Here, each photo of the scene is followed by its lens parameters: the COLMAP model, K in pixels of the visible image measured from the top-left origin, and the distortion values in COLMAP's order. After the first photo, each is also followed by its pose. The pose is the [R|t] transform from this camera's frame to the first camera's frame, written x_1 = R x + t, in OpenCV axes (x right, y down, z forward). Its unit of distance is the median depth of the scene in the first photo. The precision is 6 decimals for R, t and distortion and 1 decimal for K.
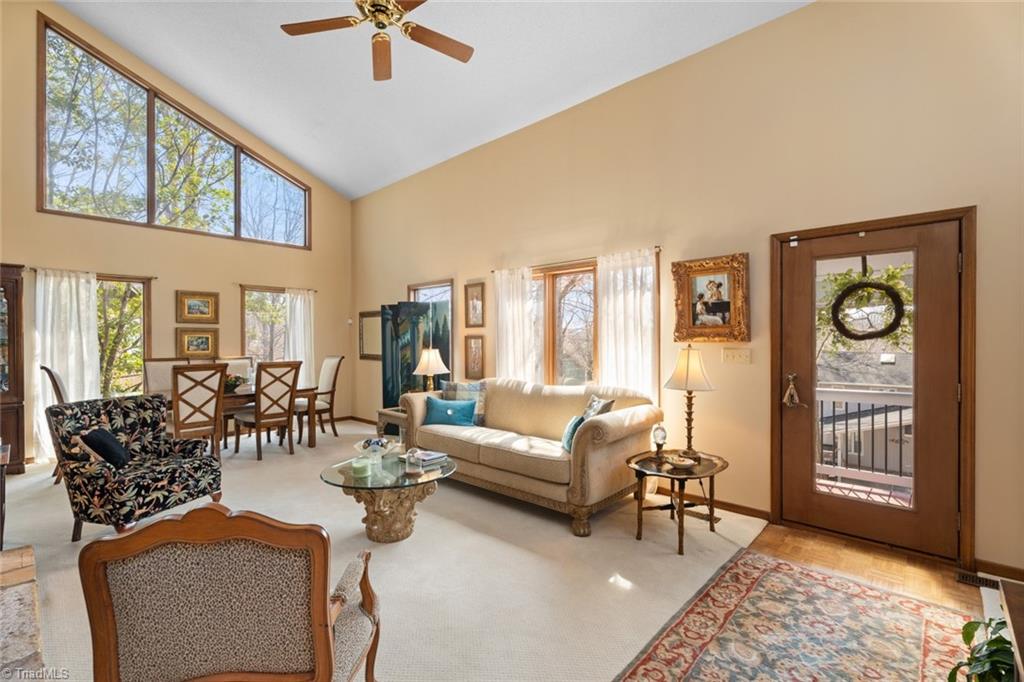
lens RADIAL K [[453.0, 0, 511.4], [0, 453.0, 345.2], [0, 0, 1]] dist [0.001156, -0.000779]
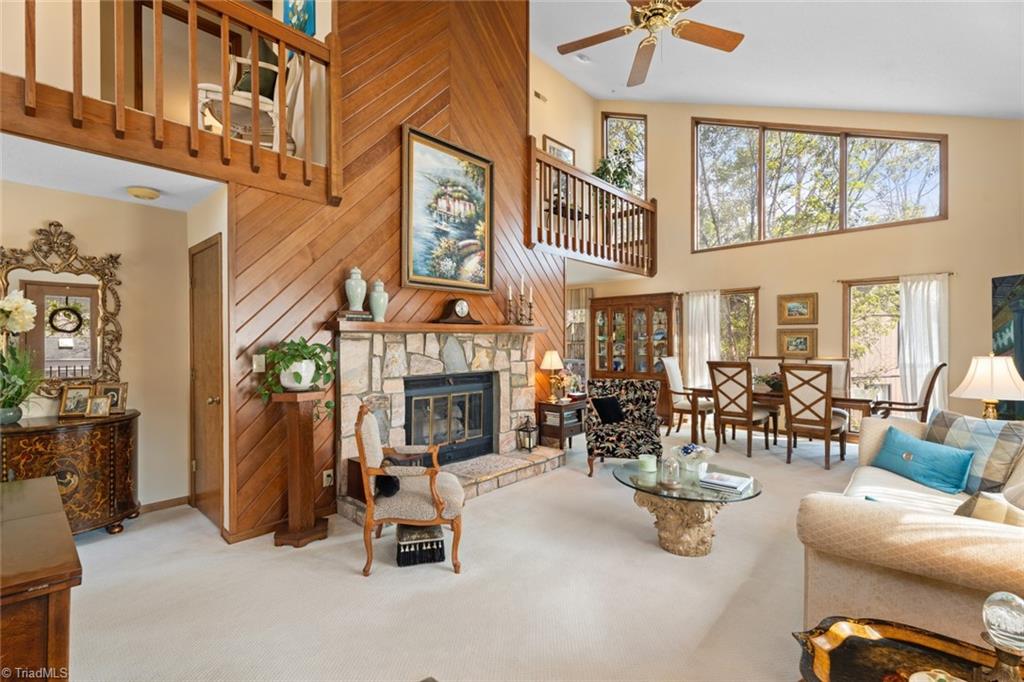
lens RADIAL K [[453.0, 0, 510.0], [0, 453.0, 343.3], [0, 0, 1]] dist [0.001156, -0.000779]
pose [[-0.003089, 0.006219, -0.999976, 0.388539], [-0.008135, 0.999947, 0.006244, -0.006230], [0.999962, 0.008154, -0.003038, 0.369083]]
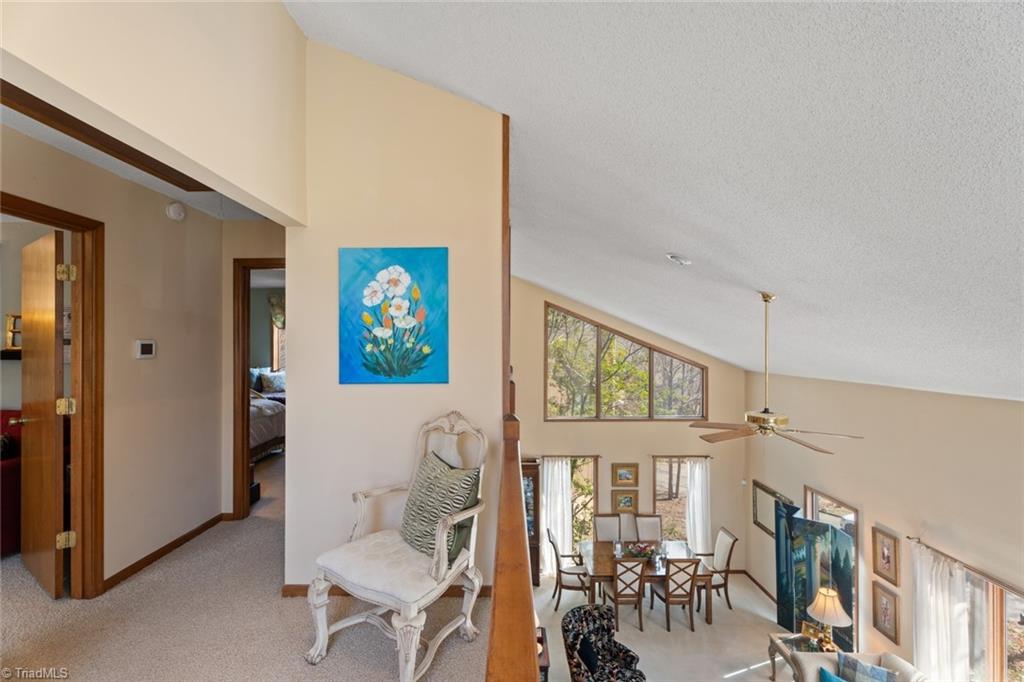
lens RADIAL K [[453.0, 0, 508.3], [0, 453.0, 339.9], [0, 0, 1]] dist [0.001156, -0.000779]
pose [[0.678614, -0.002051, -0.734492, 0.077795], [-0.009540, 0.999887, -0.011607, -0.511312], [0.734433, 0.014884, 0.678518, -0.205541]]
